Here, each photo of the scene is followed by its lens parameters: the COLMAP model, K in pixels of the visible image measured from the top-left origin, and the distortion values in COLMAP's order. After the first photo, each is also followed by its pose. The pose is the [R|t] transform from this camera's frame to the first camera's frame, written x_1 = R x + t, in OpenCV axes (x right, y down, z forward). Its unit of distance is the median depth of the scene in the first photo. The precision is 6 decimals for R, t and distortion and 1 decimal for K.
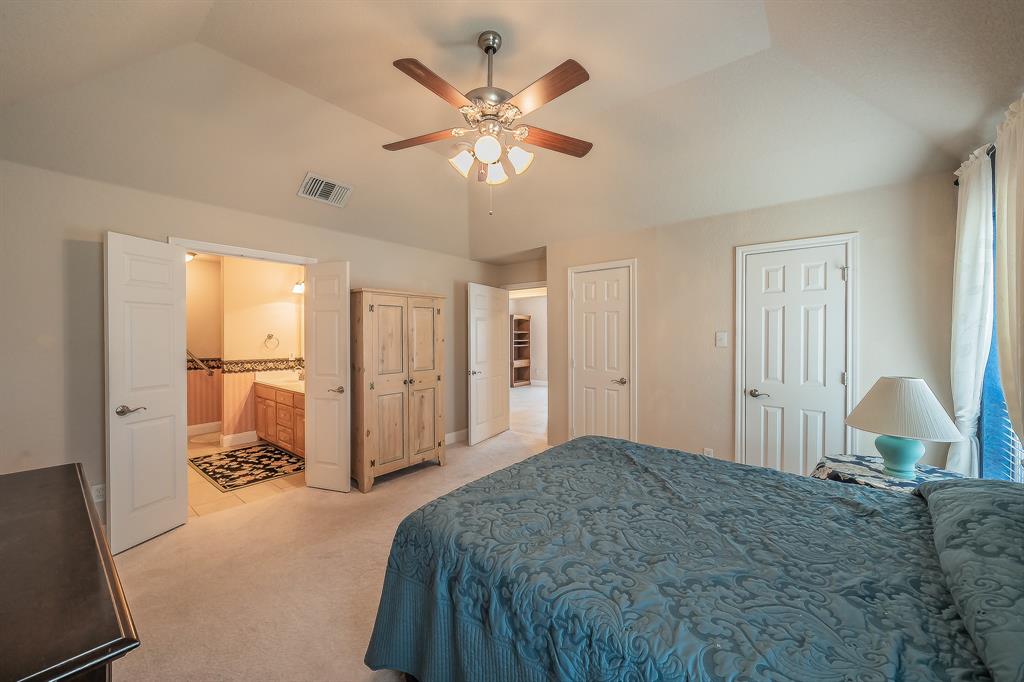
lens RADIAL K [[395.2, 0, 513.3], [0, 395.2, 338.0], [0, 0, 1]] dist [0.001127, 0.000002]
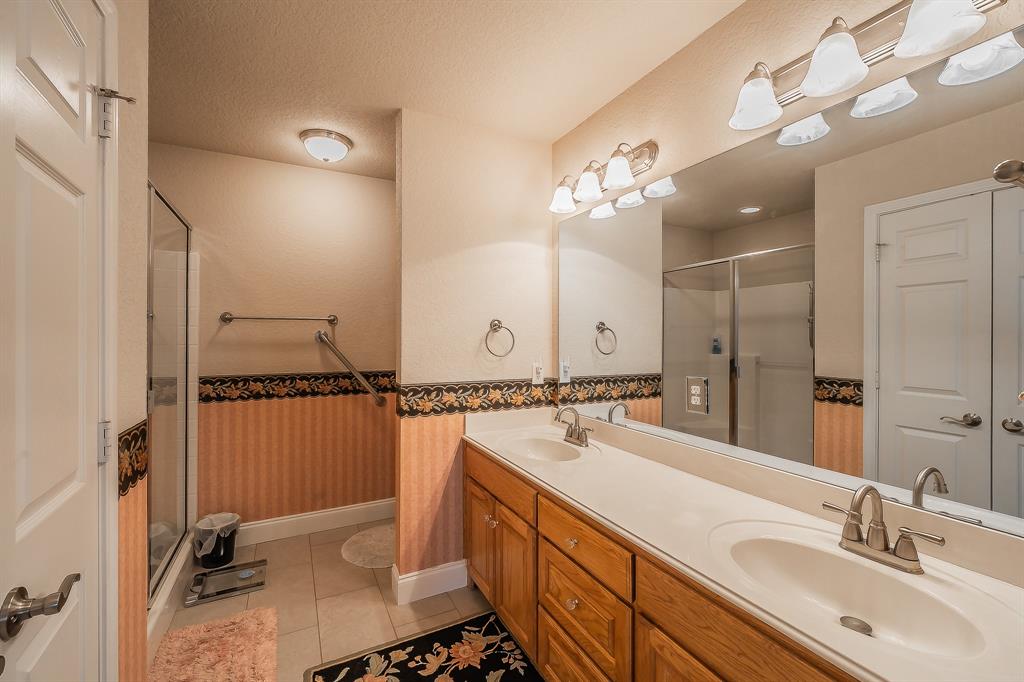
lens RADIAL K [[426.1, 0, 516.8], [0, 426.1, 332.7], [0, 0, 1]] dist [-0.001801, -0.000065]
pose [[0.926371, 0.004018, -0.376590, -0.430025], [-0.006226, 0.999970, -0.004646, 0.004918], [0.376560, 0.006649, 0.926368, 0.601900]]
